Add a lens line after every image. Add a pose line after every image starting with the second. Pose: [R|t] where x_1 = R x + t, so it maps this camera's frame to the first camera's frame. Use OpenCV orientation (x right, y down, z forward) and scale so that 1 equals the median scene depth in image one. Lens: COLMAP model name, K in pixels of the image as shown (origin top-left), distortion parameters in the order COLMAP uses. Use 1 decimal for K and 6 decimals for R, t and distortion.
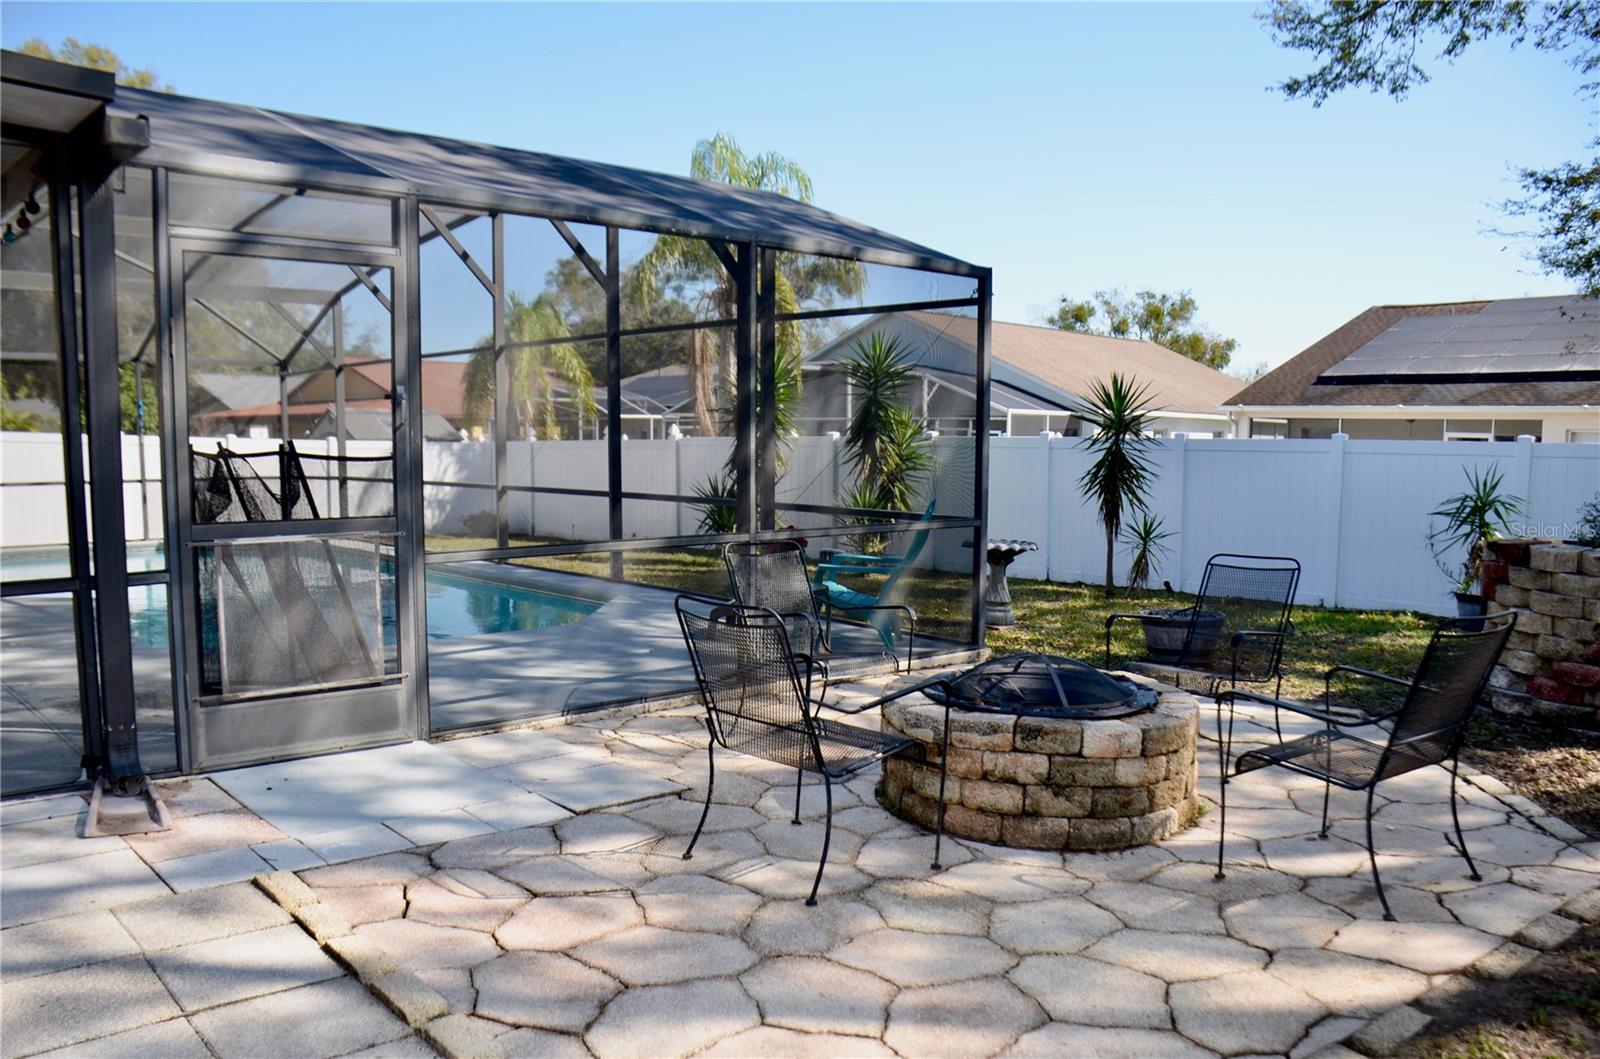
lens RADIAL K [[1240.6, 0, 804.9], [0, 1240.6, 609.3], [0, 0, 1]] dist [-0.165223, 0.117541]
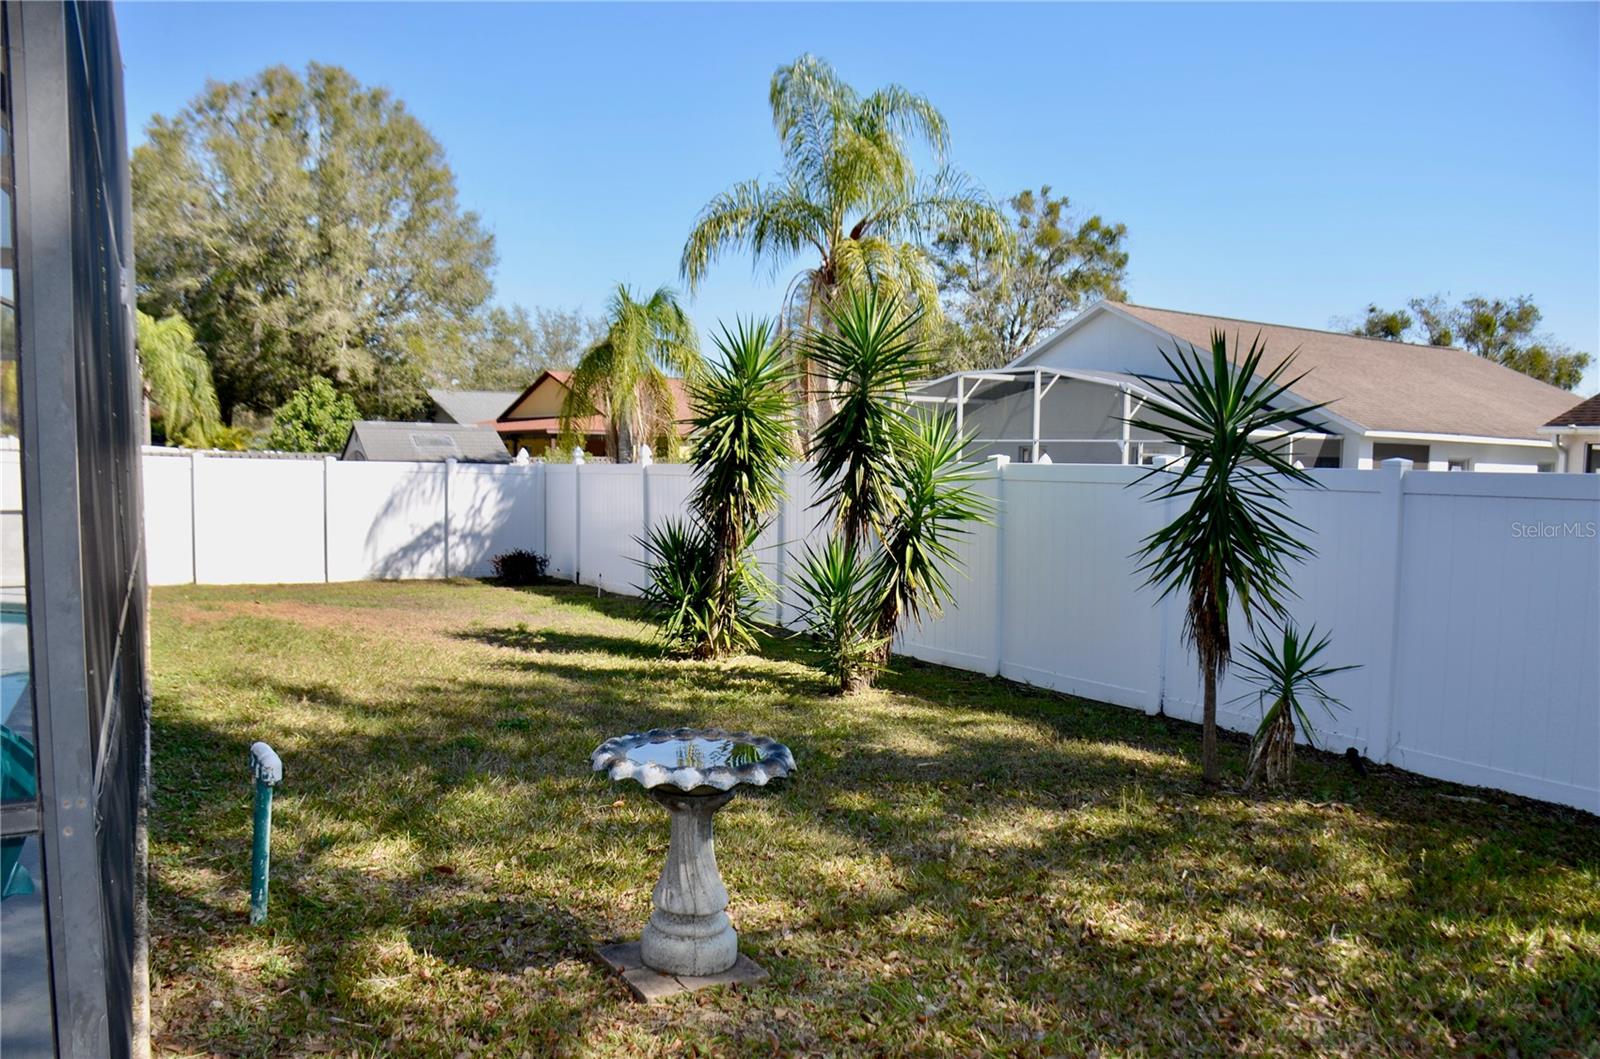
lens RADIAL K [[1240.6, 0, 804.9], [0, 1240.6, 609.3], [0, 0, 1]] dist [-0.165223, 0.117541]
pose [[0.968745, 0.037726, -0.245172, 0.213020], [-0.042575, 0.998988, -0.014505, -0.070214], [0.244377, 0.024490, 0.969371, 0.492813]]
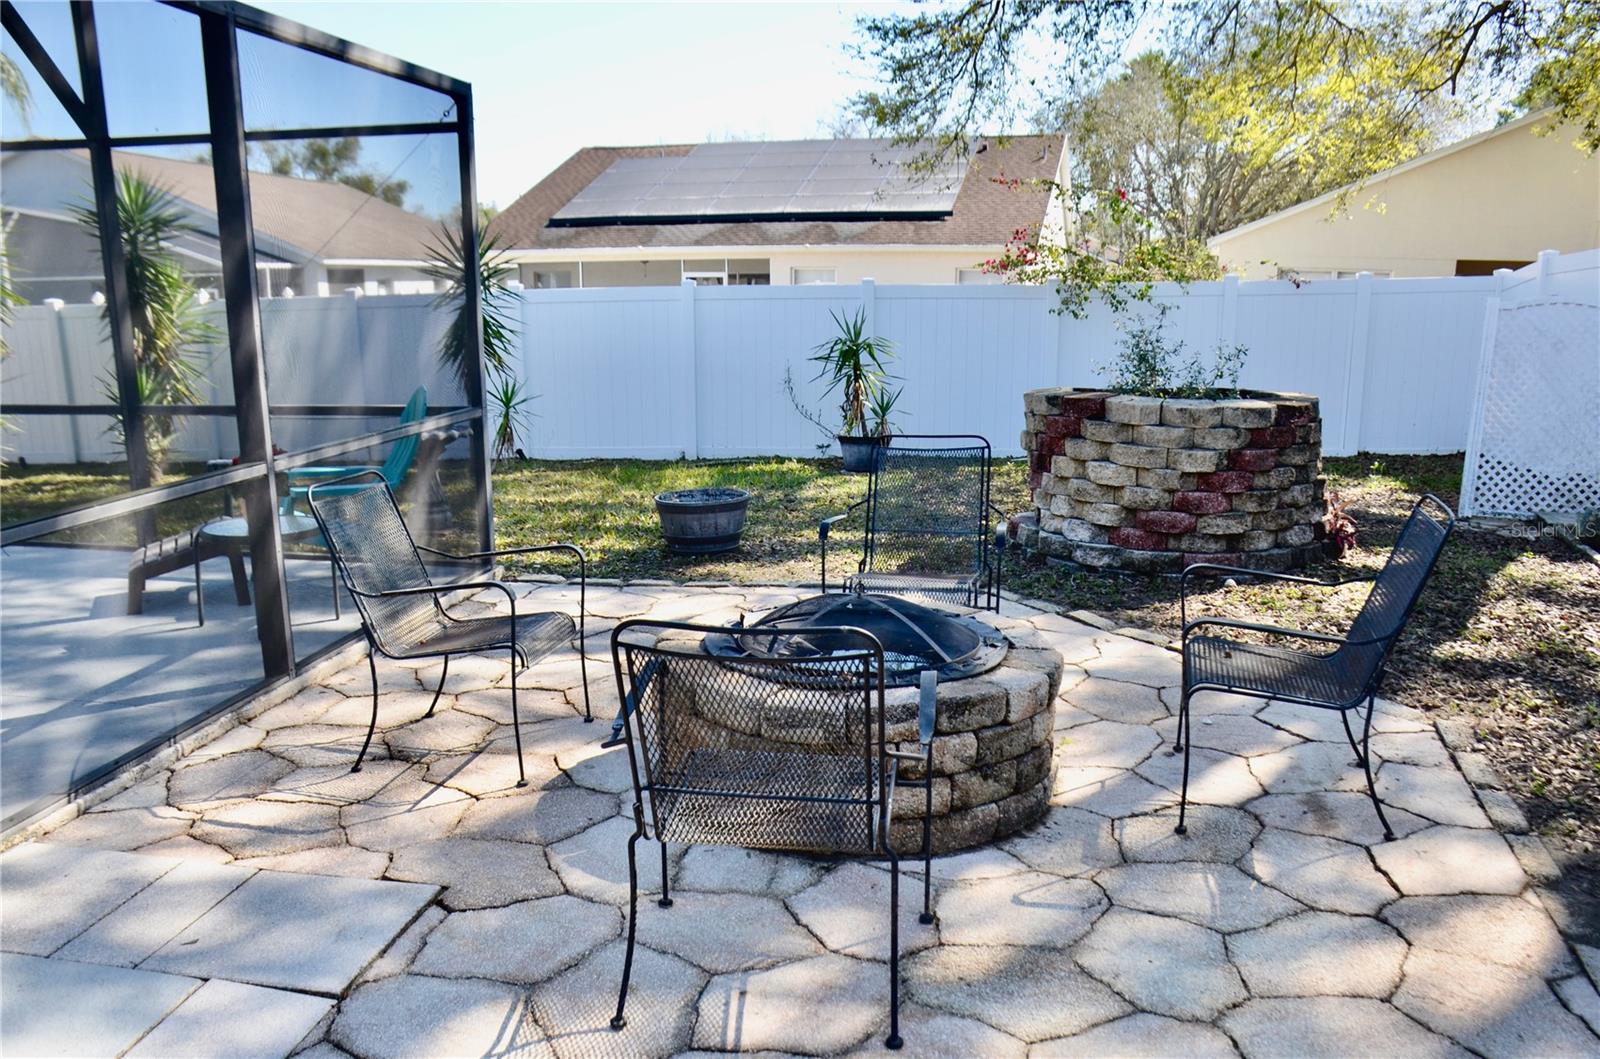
lens RADIAL K [[1240.6, 0, 804.9], [0, 1240.6, 609.3], [0, 0, 1]] dist [-0.165223, 0.117541]
pose [[0.787149, -0.167371, 0.593619, -0.111265], [0.092857, 0.983664, 0.154215, -0.028986], [-0.609733, -0.066268, 0.789832, 0.148724]]
